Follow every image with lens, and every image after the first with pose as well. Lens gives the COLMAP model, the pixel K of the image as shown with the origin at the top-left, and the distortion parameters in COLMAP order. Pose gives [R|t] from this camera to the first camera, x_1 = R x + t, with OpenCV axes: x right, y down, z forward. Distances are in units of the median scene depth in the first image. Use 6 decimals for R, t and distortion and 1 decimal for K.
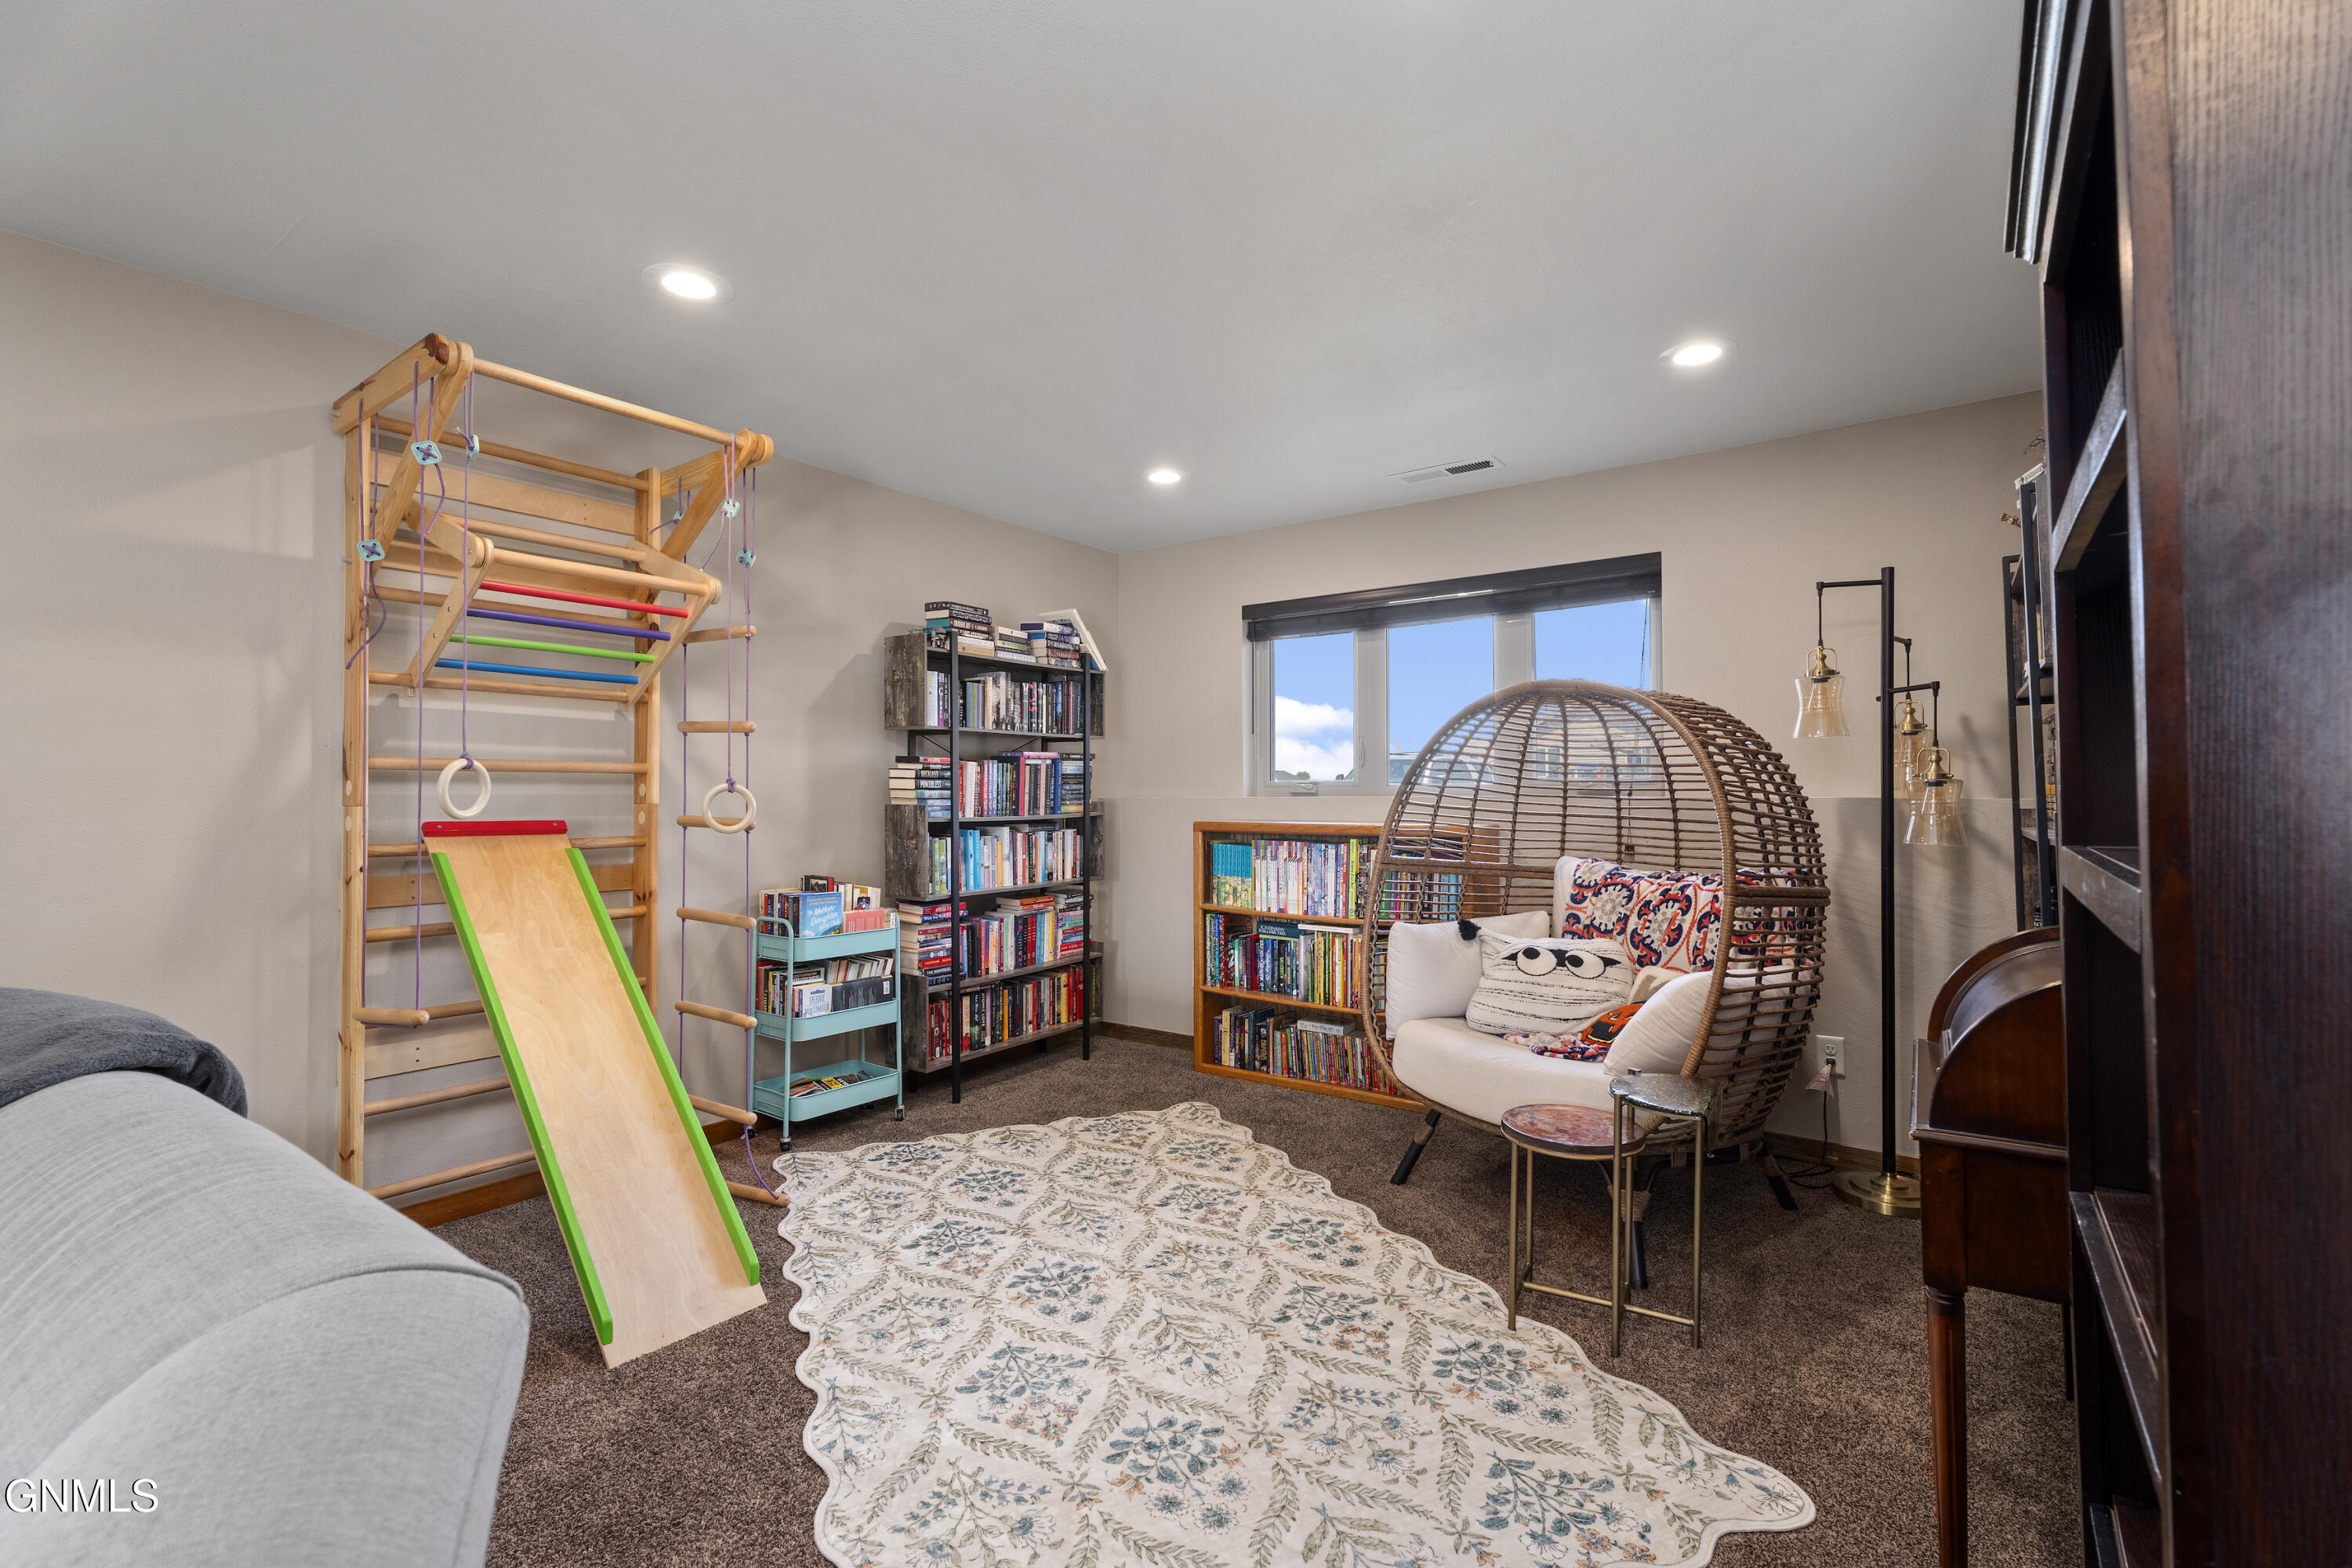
lens RADIAL K [[1040.9, 0, 1176.0], [0, 1040.9, 784.0], [0, 0, 1]] dist [-0.000256, -0.000125]
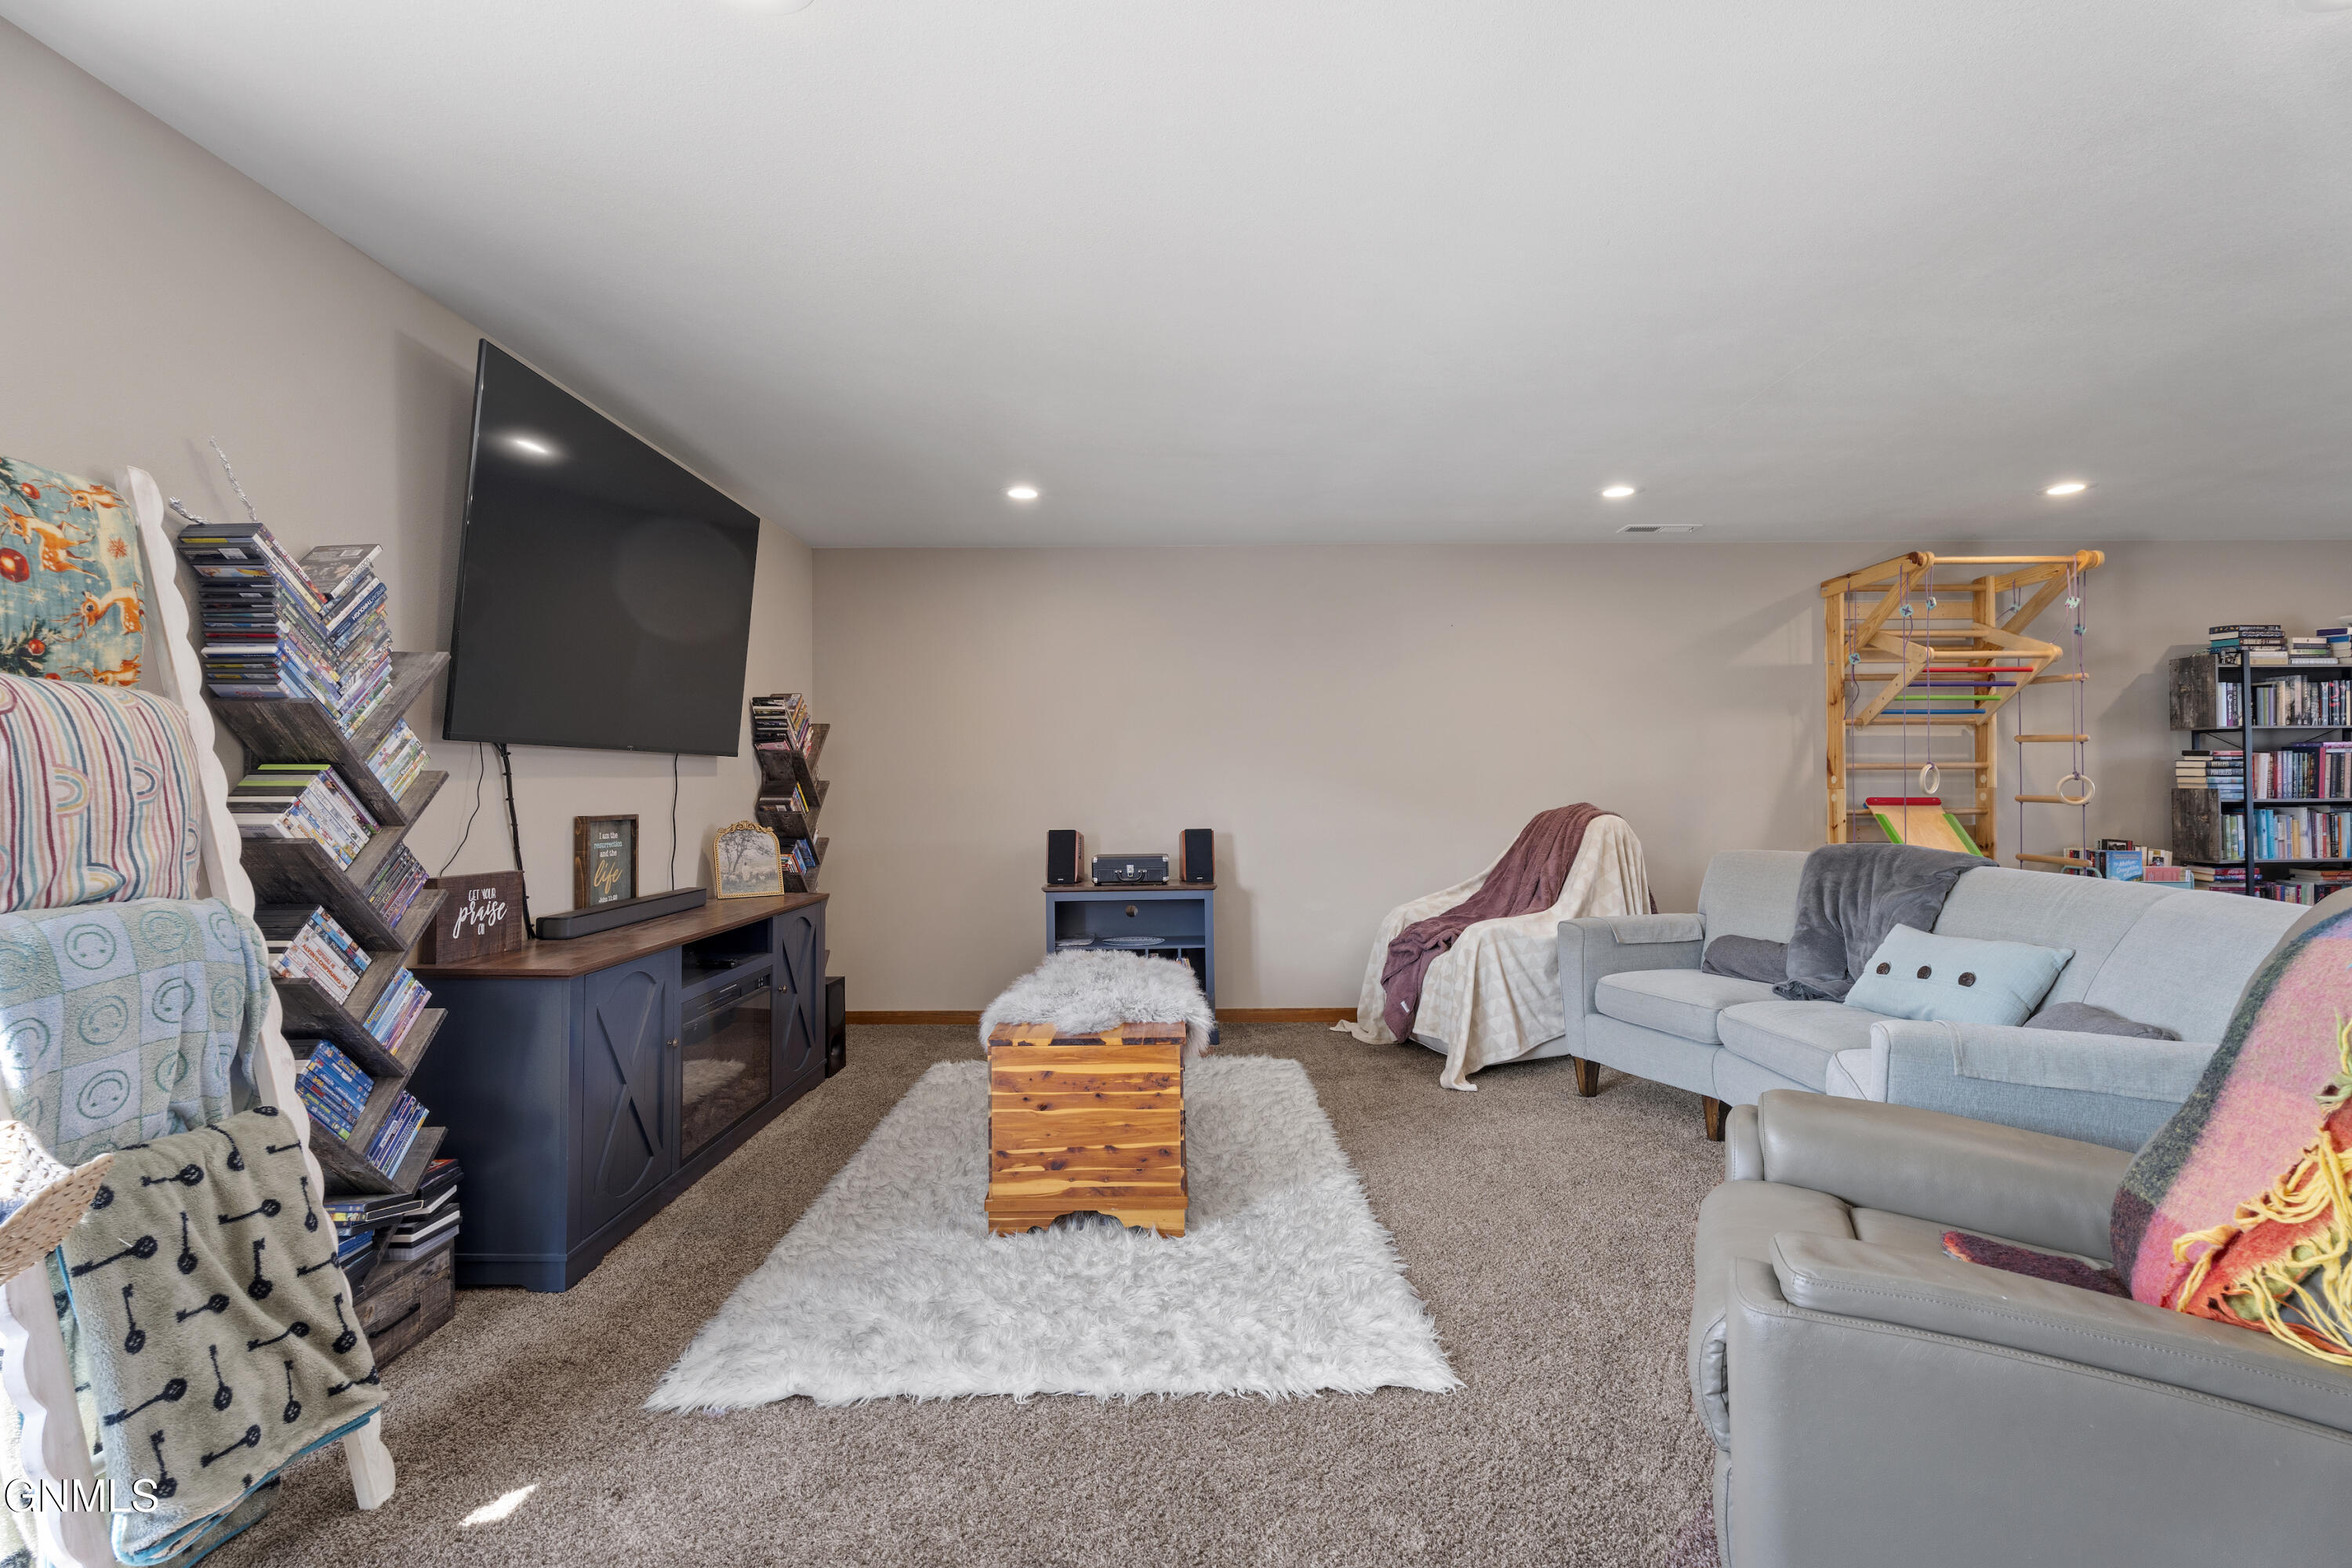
lens RADIAL K [[1029.5, 0, 1161.9], [0, 1029.5, 774.7], [0, 0, 1]] dist [0.000474, -0.000489]
pose [[0.594544, -0.008100, -0.804022, 0.004850], [0.015247, 0.999883, 0.001201, -0.017949], [0.803918, -0.012972, 0.594598, -0.775499]]
